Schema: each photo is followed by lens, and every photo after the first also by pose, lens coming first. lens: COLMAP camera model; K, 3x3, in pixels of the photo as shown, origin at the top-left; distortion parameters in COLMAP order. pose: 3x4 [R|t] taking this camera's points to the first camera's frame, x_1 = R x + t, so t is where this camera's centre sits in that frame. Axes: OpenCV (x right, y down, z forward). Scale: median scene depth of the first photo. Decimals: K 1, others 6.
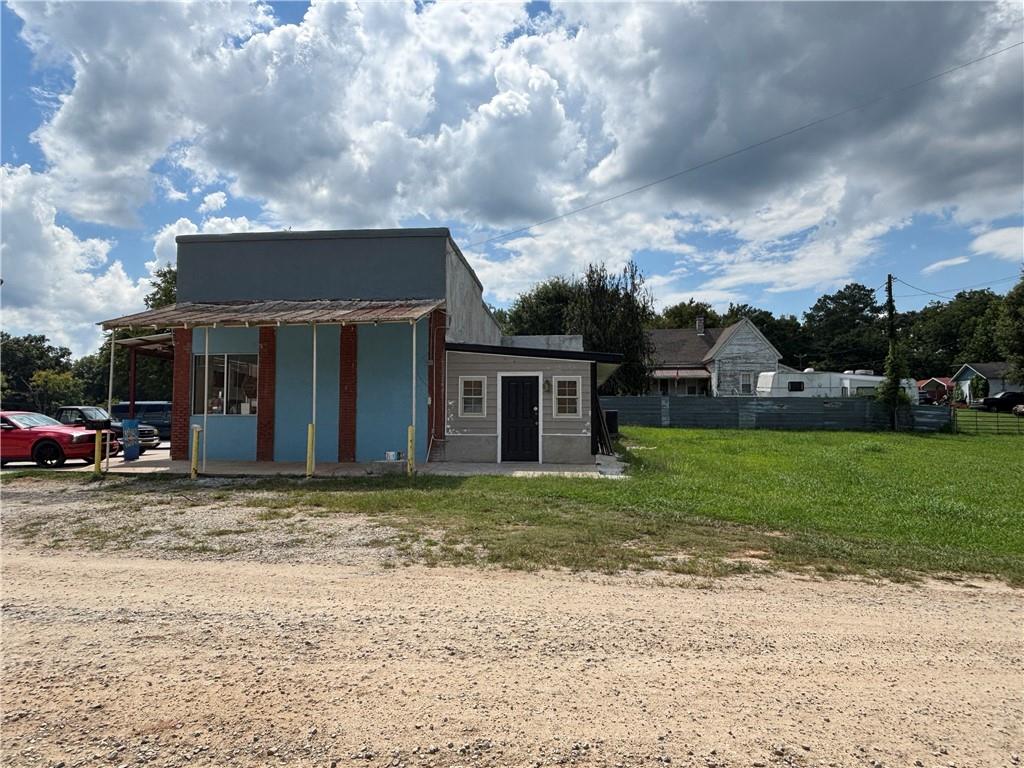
lens RADIAL K [[662.6, 0, 465.9], [0, 662.6, 388.6], [0, 0, 1]] dist [0.081282, -0.110702]
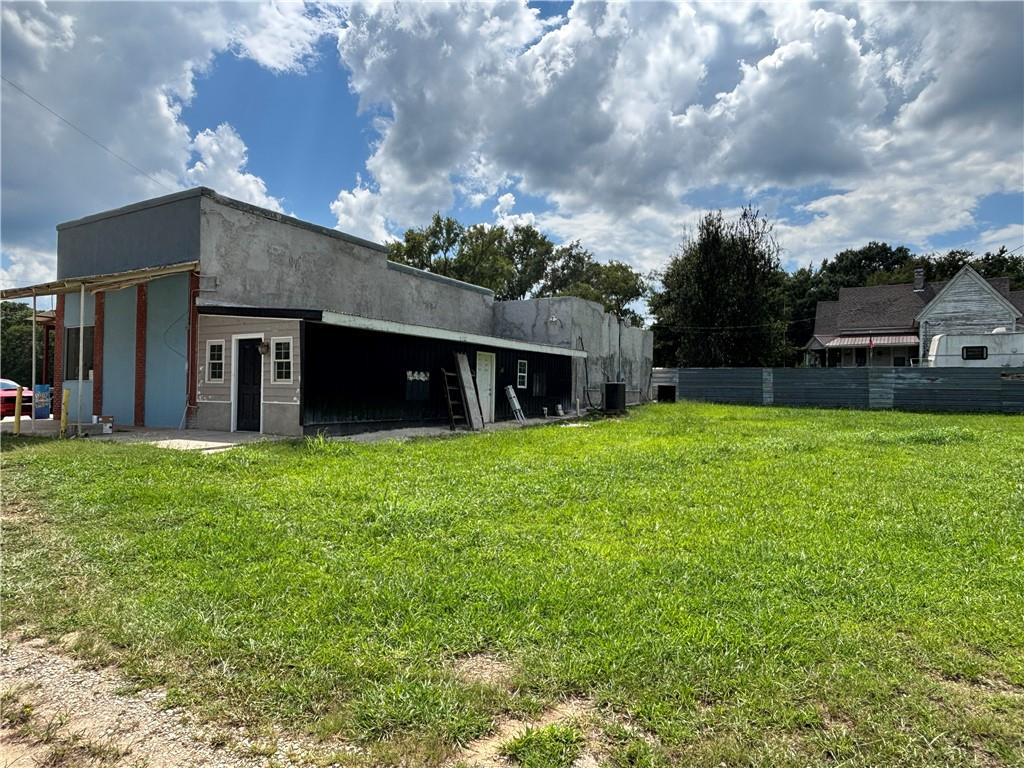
lens RADIAL K [[629.6, 0, 437.2], [0, 629.6, 372.5], [0, 0, 1]] dist [0.069888, -0.091385]
pose [[0.894677, -0.003269, -0.446702, 0.294730], [0.006928, 0.999955, 0.006557, 0.010138], [0.446660, -0.008961, 0.894659, 0.137744]]
